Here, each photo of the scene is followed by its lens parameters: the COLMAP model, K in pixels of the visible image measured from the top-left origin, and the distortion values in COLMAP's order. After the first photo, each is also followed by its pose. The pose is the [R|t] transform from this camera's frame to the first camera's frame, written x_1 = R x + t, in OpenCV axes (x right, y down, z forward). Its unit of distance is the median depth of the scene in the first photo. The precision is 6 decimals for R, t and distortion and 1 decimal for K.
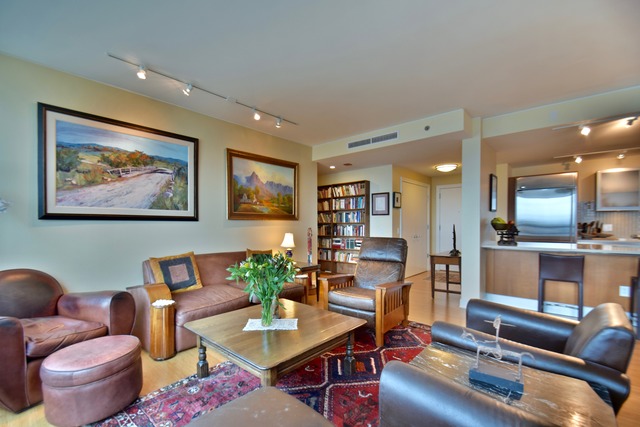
lens RADIAL K [[283.9, 0, 315.6], [0, 283.9, 228.6], [0, 0, 1]] dist [0.001930, -0.009538]
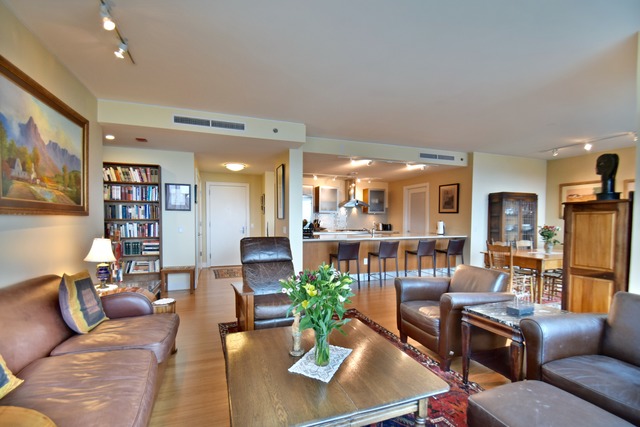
lens RADIAL K [[283.9, 0, 316.3], [0, 283.9, 228.4], [0, 0, 1]] dist [0.001930, -0.009538]
pose [[0.481227, -0.022507, 0.876307, -0.420520], [0.007015, 0.999737, 0.021825, -0.013862], [-0.876568, -0.004355, 0.481258, 0.335369]]
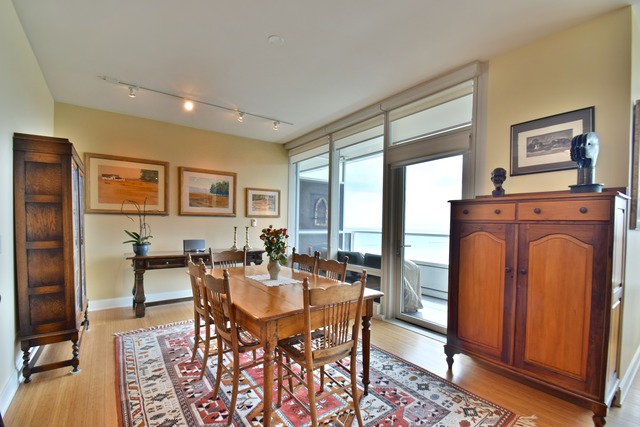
lens RADIAL K [[283.9, 0, 312.3], [0, 283.9, 228.2], [0, 0, 1]] dist [0.001930, -0.009538]
pose [[-0.974906, -0.015618, 0.222070, 0.685643], [-0.008401, 0.999406, 0.033410, -0.014047], [-0.222460, 0.030706, -0.974458, 0.614903]]
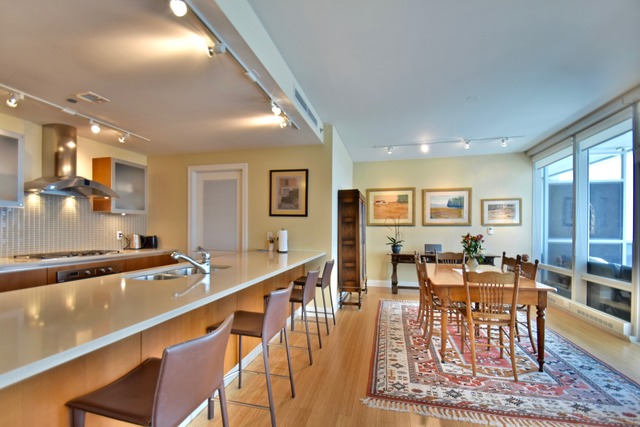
lens RADIAL K [[283.9, 0, 315.9], [0, 283.9, 230.8], [0, 0, 1]] dist [0.001930, -0.009538]
pose [[-0.456824, -0.005650, 0.889539, 0.398502], [0.011939, 0.999851, 0.012482, -0.020472], [-0.889477, 0.016323, -0.456689, 0.807205]]
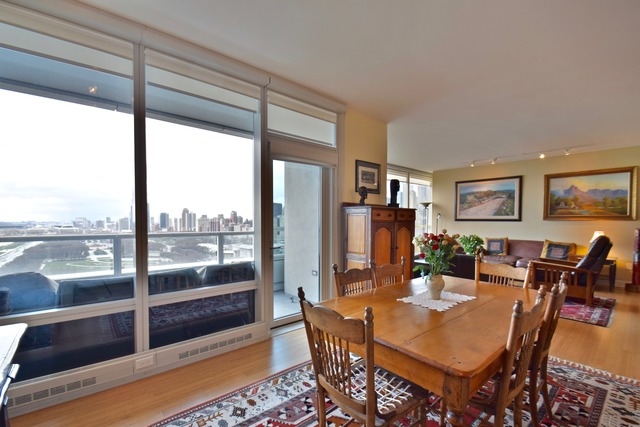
lens RADIAL K [[283.9, 0, 311.5], [0, 283.9, 229.7], [0, 0, 1]] dist [0.001930, -0.009538]
pose [[-0.146550, 0.032665, -0.988664, 1.338448], [-0.018201, 0.999196, 0.035711, -0.012239], [0.989036, 0.023228, -0.145837, -0.036887]]
